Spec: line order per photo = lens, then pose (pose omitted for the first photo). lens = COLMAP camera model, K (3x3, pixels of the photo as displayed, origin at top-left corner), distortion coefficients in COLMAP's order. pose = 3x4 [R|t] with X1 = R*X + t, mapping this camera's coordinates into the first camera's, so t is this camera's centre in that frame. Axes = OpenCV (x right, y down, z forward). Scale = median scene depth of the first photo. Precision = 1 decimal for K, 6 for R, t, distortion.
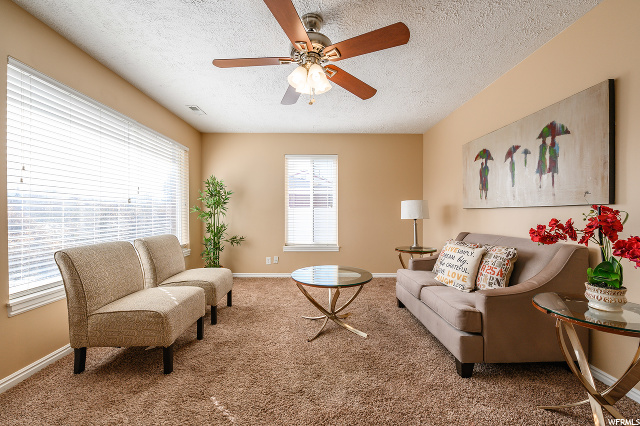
lens RADIAL K [[256.5, 0, 318.5], [0, 256.5, 214.8], [0, 0, 1]] dist [-0.002927, -0.000552]
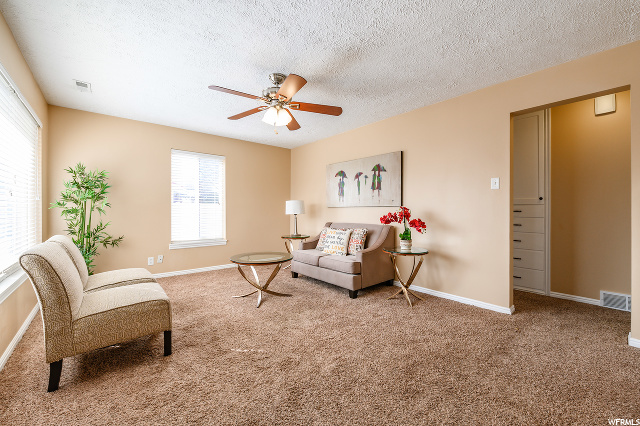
lens RADIAL K [[258.8, 0, 319.8], [0, 258.8, 210.7], [0, 0, 1]] dist [-0.000610, -0.000173]
pose [[0.768618, 0.000006, 0.639708, -0.651882], [0.002163, 0.999994, -0.002607, 0.002787], [-0.639704, 0.003388, 0.768614, -0.223676]]
